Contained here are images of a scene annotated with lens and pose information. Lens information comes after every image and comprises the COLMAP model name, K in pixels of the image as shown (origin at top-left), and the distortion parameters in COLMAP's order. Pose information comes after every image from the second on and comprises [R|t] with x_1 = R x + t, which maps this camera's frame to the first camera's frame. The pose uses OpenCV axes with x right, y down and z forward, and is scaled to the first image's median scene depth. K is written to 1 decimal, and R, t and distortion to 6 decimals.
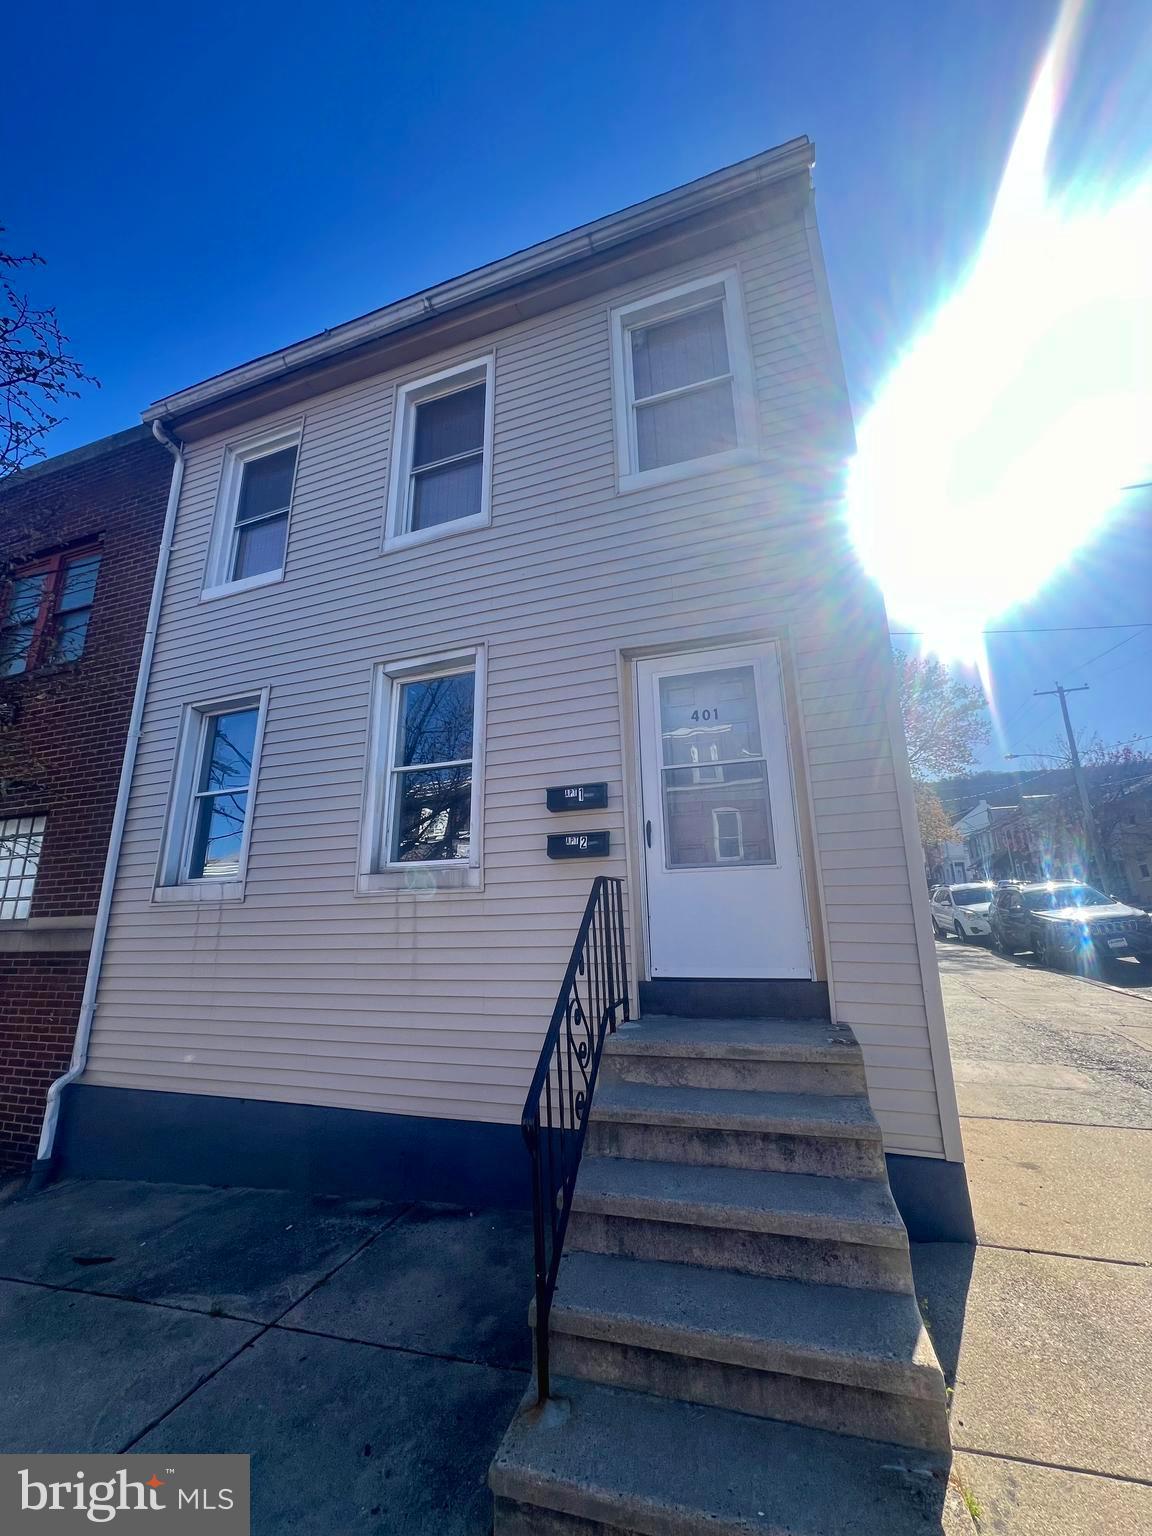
lens RADIAL K [[610.1, 0, 576.0], [0, 610.1, 768.0], [0, 0, 1]] dist [0.000639, -0.000030]
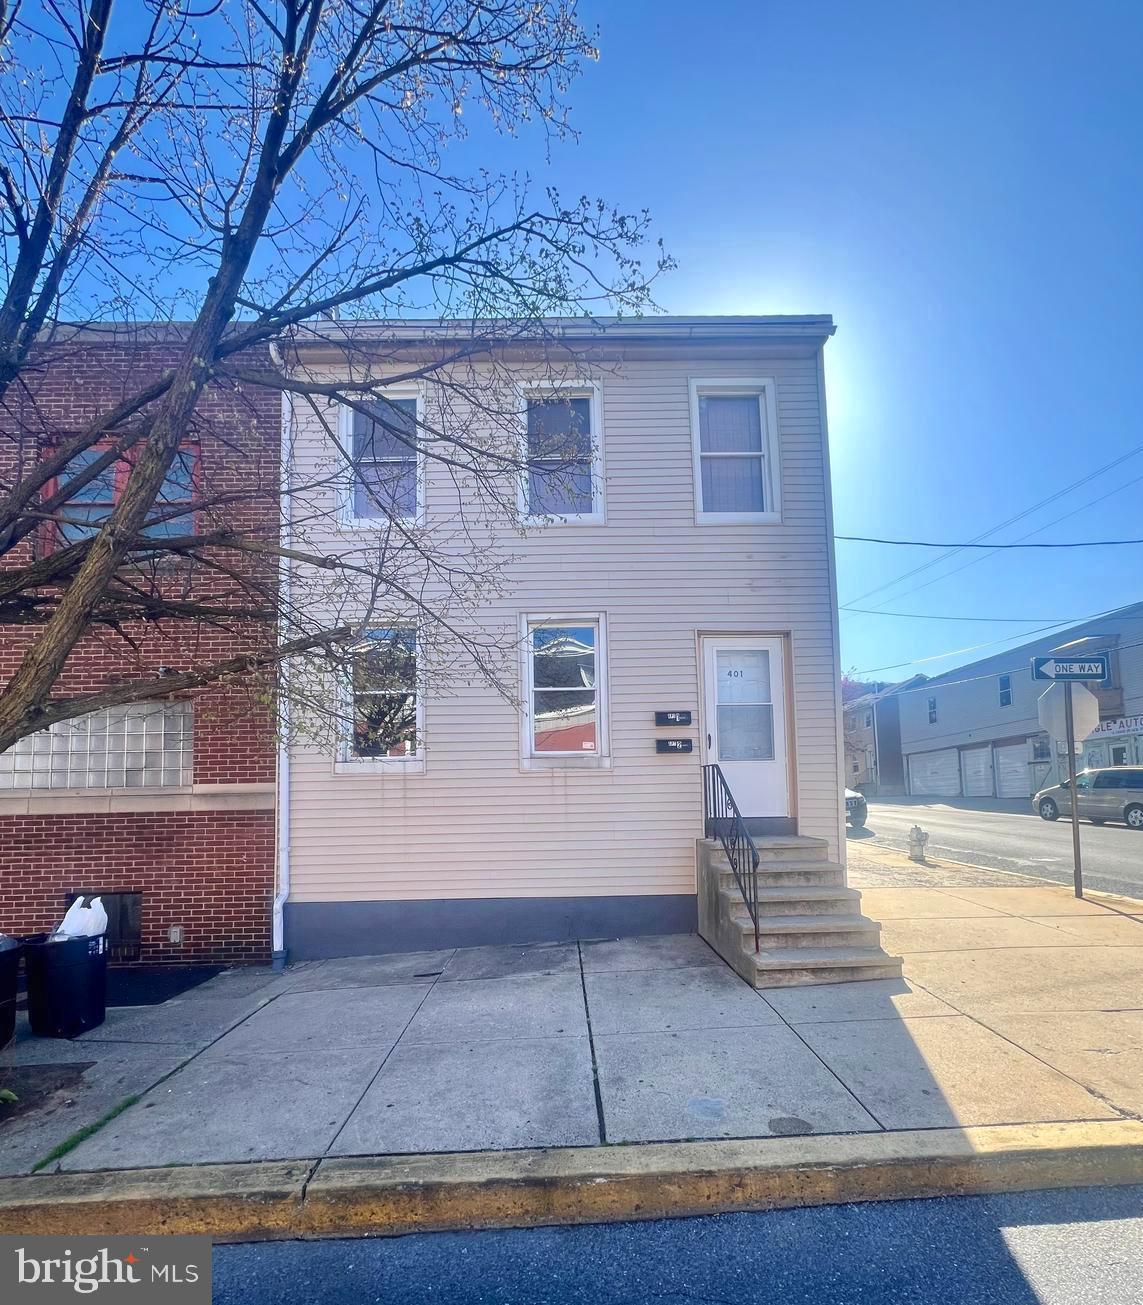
lens RADIAL K [[614.2, 0, 578.3], [0, 614.2, 767.4], [0, 0, 1]] dist [-0.001360, -0.000038]
pose [[0.938584, 0.023244, 0.344266, -0.684216], [-0.085912, 0.982050, 0.167921, -0.068030], [-0.334183, -0.187185, 0.923733, -0.436552]]
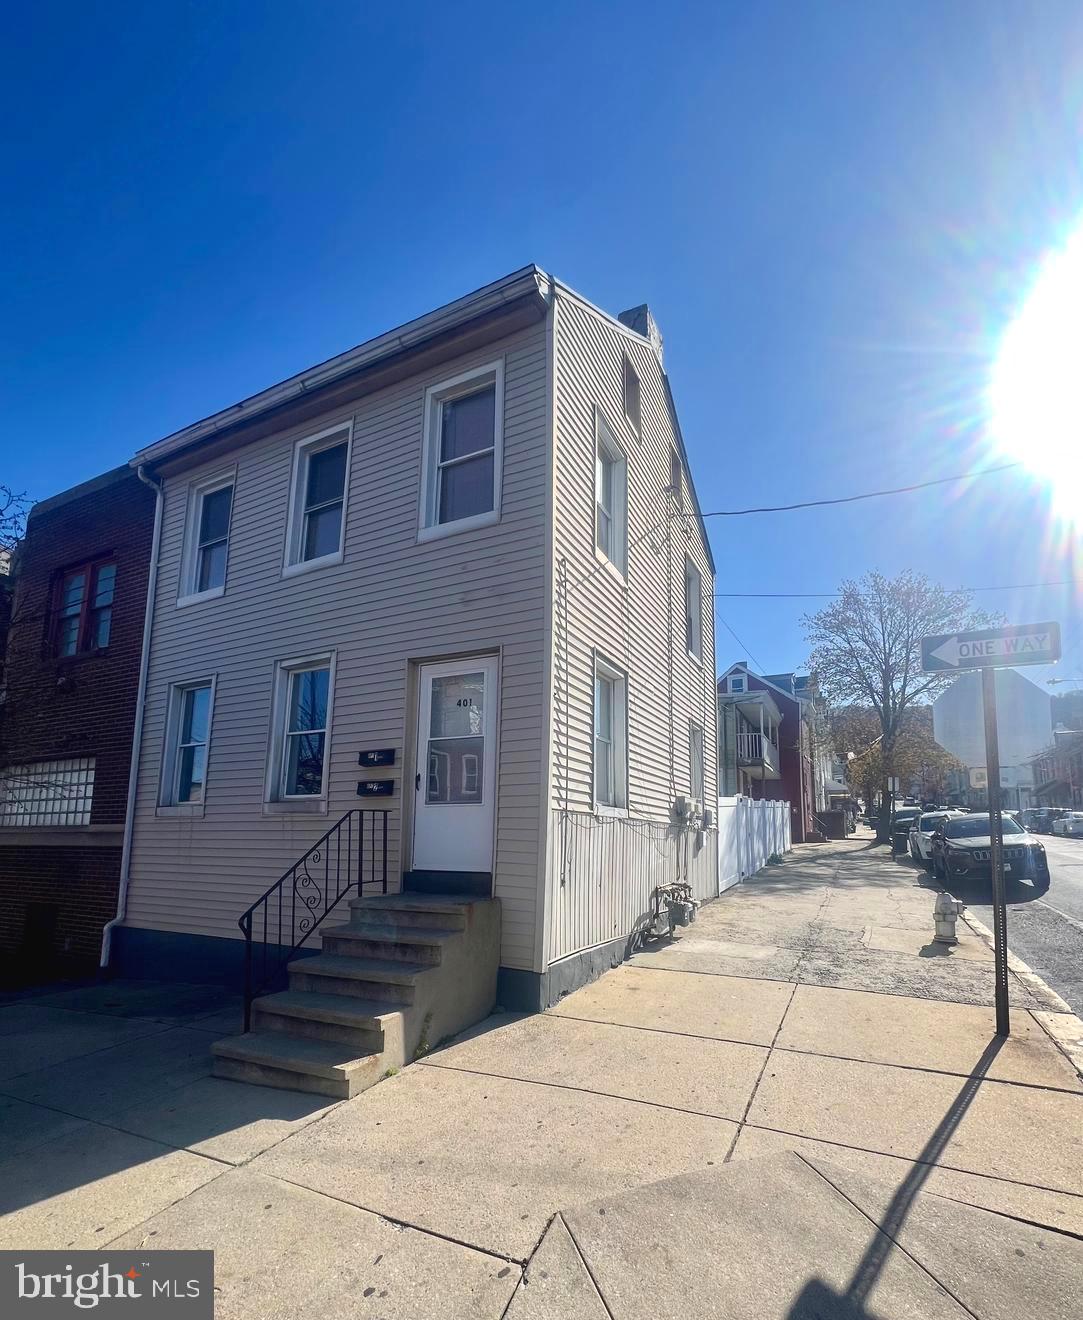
lens RADIAL K [[615.4, 0, 571.6], [0, 615.4, 767.2], [0, 0, 1]] dist [0.003576, 0.000449]
pose [[0.992234, 0.012493, -0.123756, 0.563117], [0.003880, 0.991350, 0.131185, -0.108356], [0.124325, -0.130646, 0.983603, -0.401727]]
